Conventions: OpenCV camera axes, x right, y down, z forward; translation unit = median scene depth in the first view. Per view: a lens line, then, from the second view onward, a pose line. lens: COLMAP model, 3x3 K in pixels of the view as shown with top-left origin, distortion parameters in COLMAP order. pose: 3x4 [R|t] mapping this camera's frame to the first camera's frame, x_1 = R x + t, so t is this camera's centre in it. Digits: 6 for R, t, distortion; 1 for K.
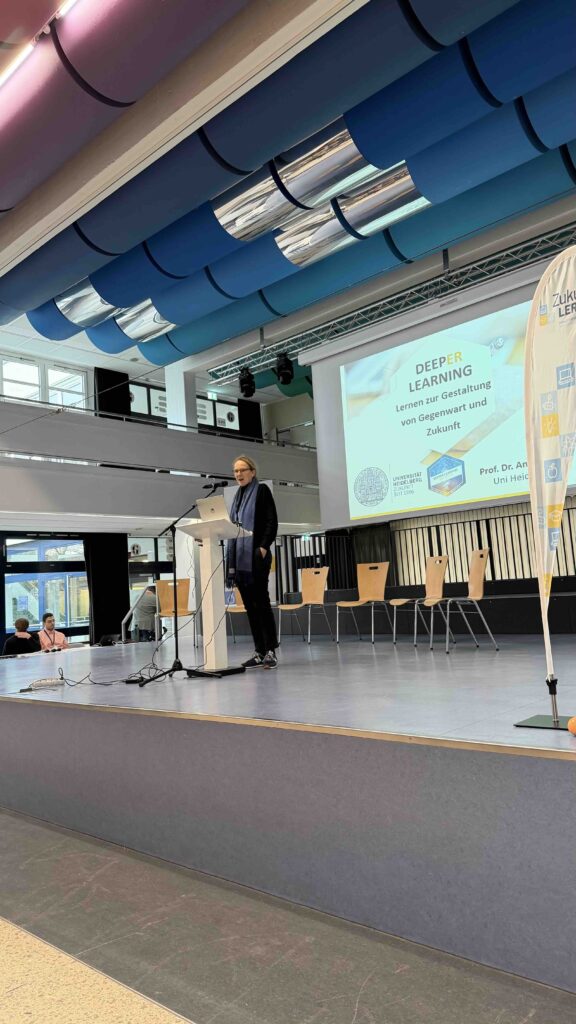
lens RADIAL K [[712.5, 0, 288.0], [0, 712.5, 512.0], [0, 0, 1]] dist [0.047159, -0.001169]
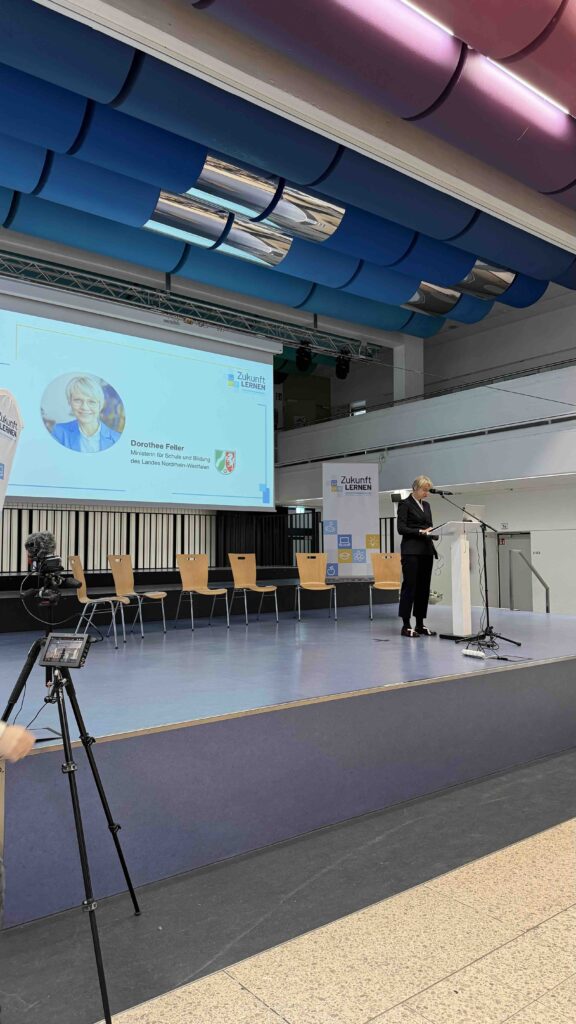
lens RADIAL K [[712.5, 0, 288.0], [0, 712.5, 512.0], [0, 0, 1]] dist [0.047159, -0.001169]
pose [[0.159463, 0.122282, 0.979601, -0.723161], [-0.117154, 0.987631, -0.104214, 0.085126], [-0.980228, -0.098146, 0.171816, 0.547101]]
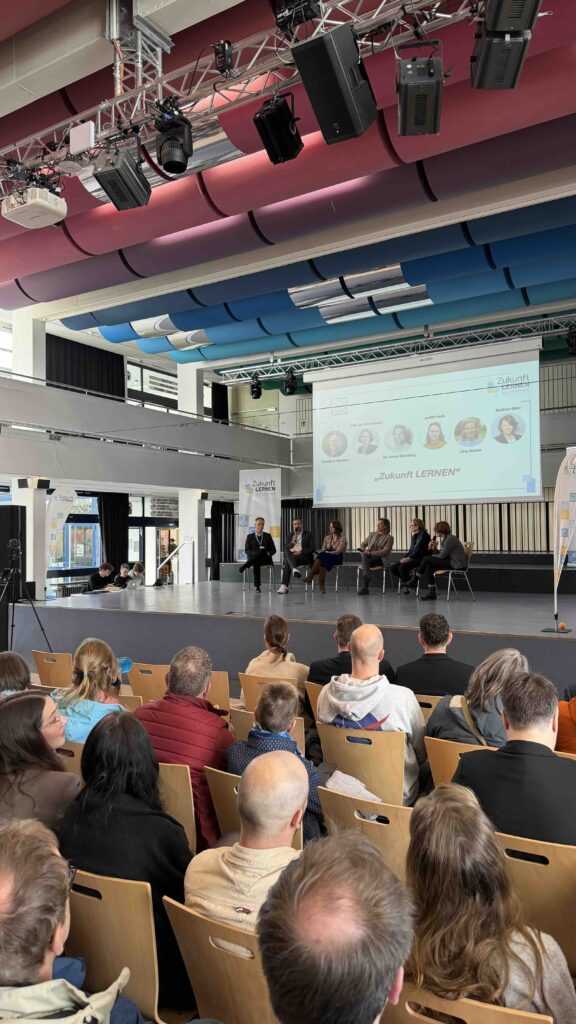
lens RADIAL K [[712.5, 0, 288.0], [0, 712.5, 512.0], [0, 0, 1]] dist [0.047159, -0.001169]
pose [[0.978192, 0.063578, 0.197733, -0.273920], [-0.078233, 0.994668, 0.067201, -0.056535], [-0.192407, -0.081205, 0.977950, -0.321989]]
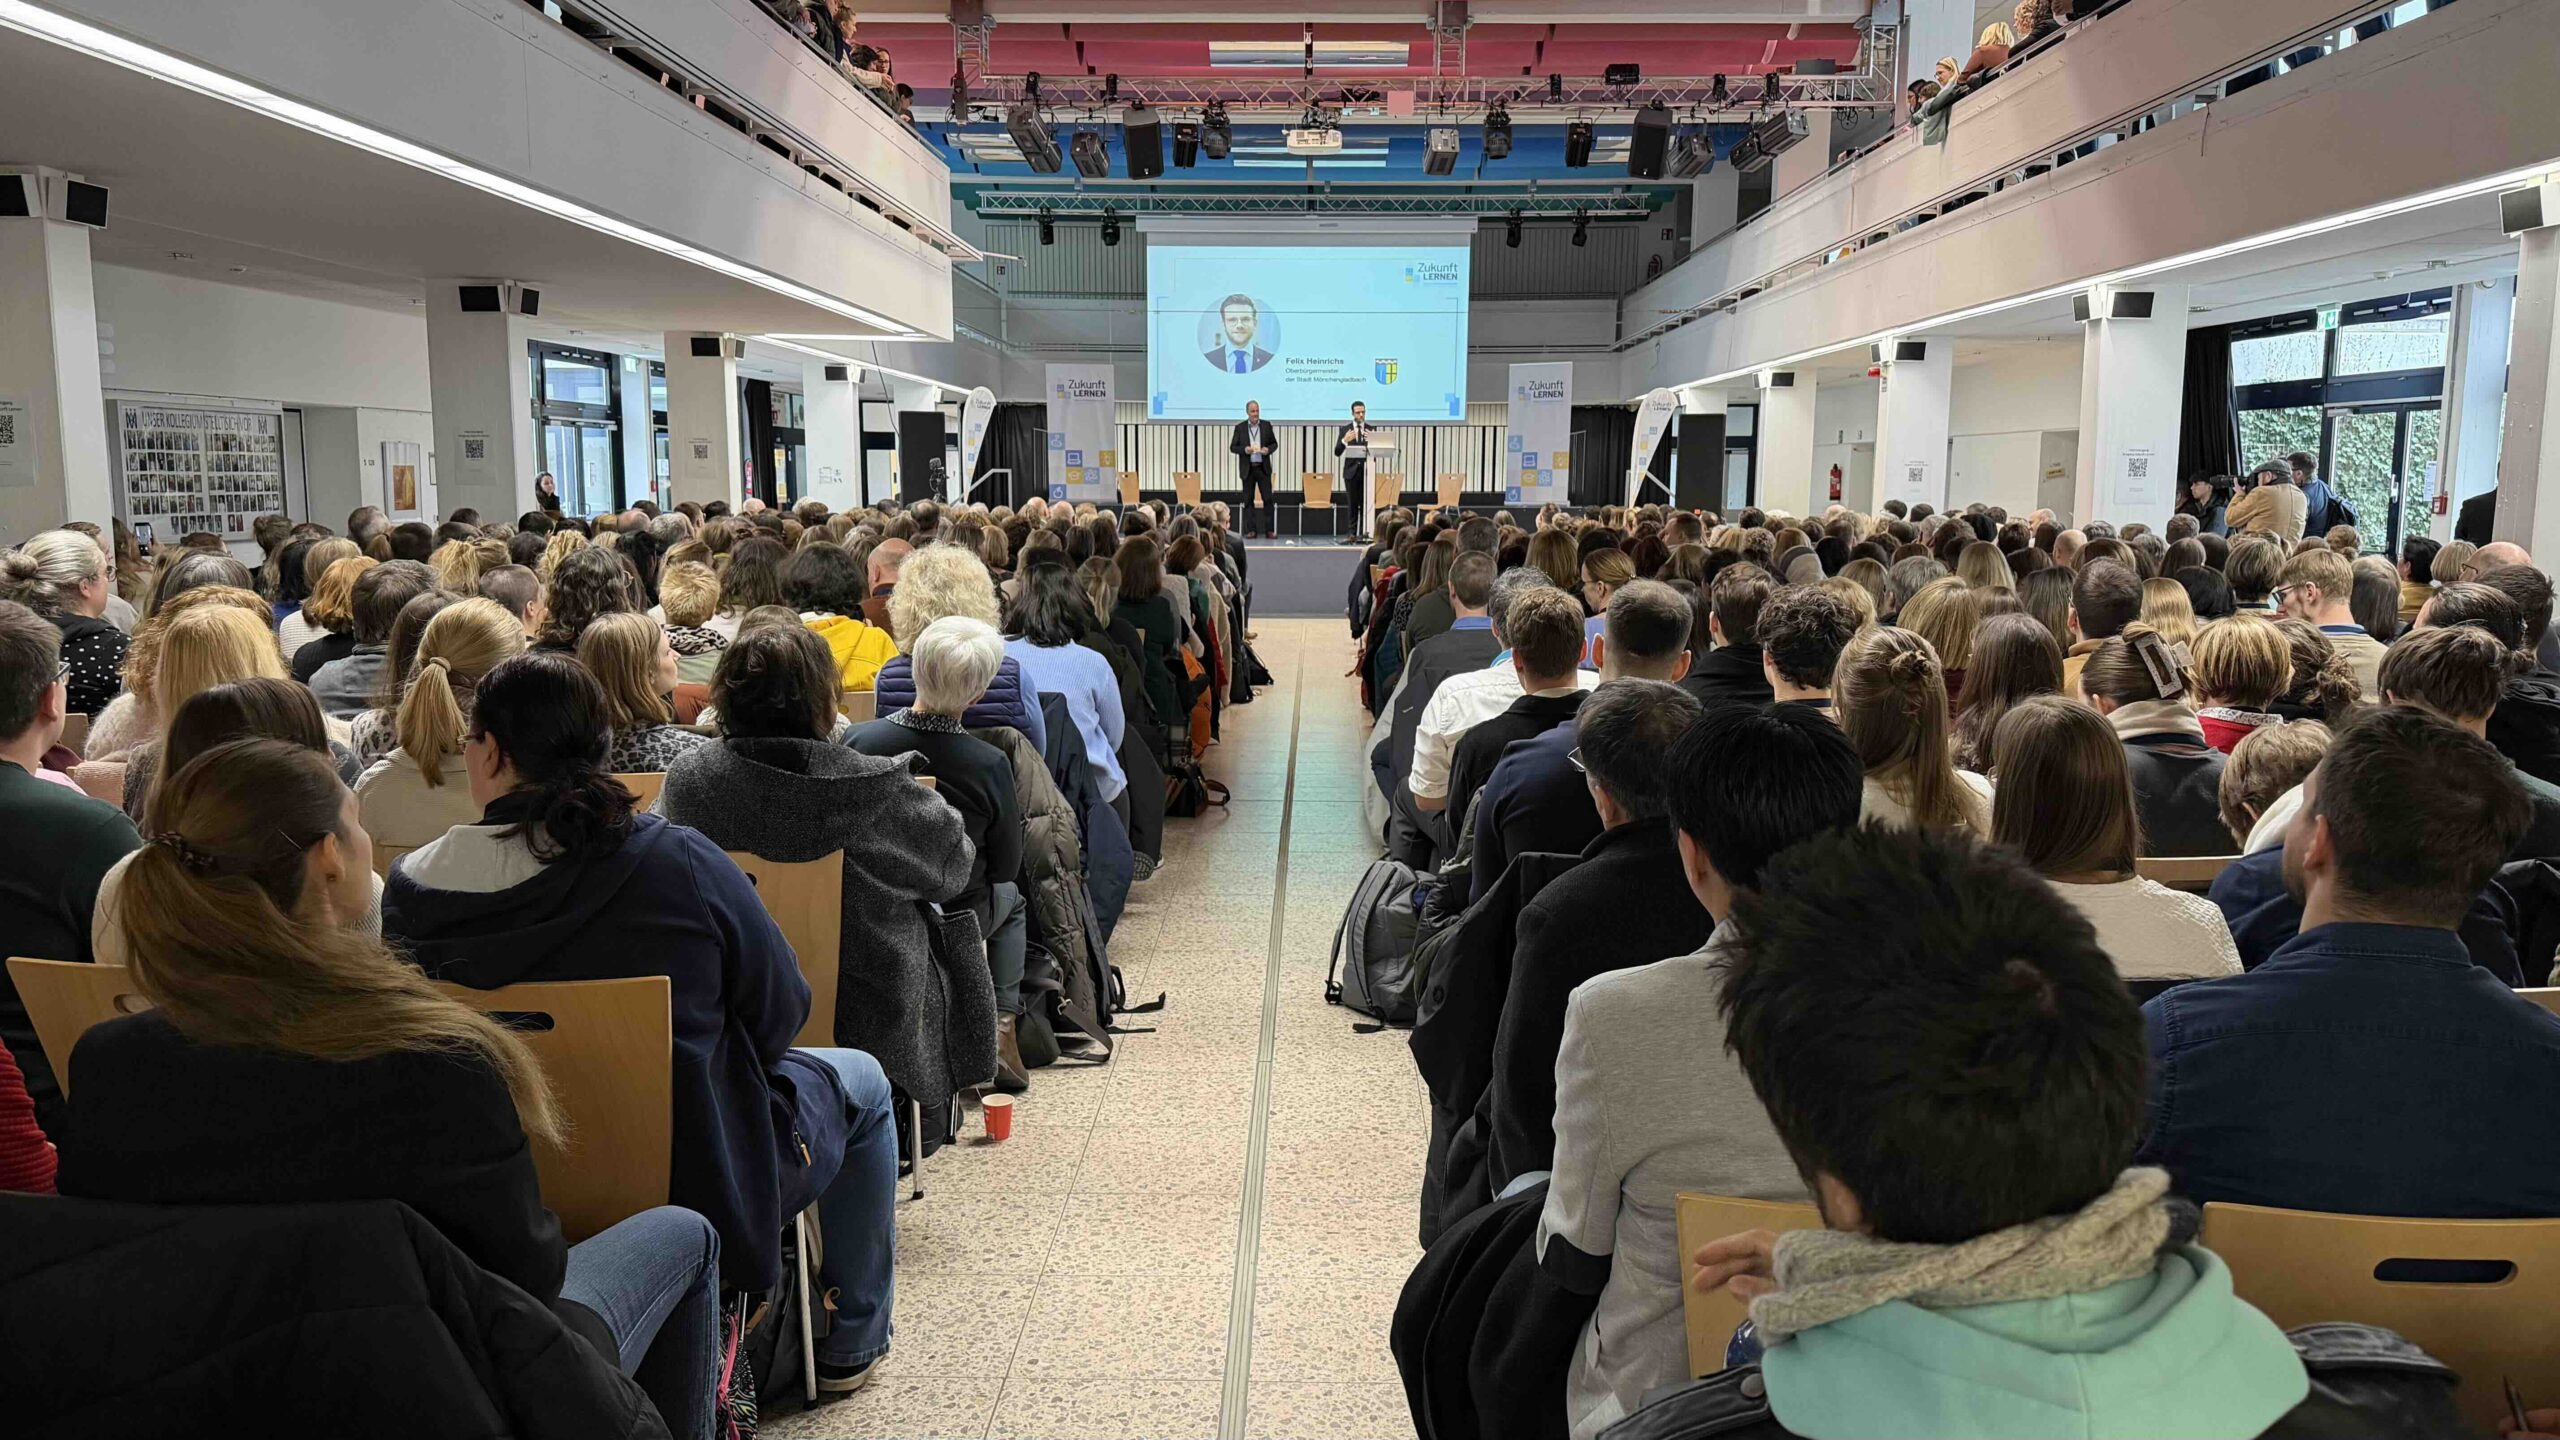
lens RADIAL K [[1781.2, 0, 1280.0], [0, 1781.2, 720.0], [0, 0, 1]] dist [0.047159, -0.001169]
pose [[0.750045, -0.017760, 0.661148, -1.422755], [-0.130952, 0.975861, 0.174774, -0.029201], [-0.648293, -0.217667, 0.729615, -0.925332]]
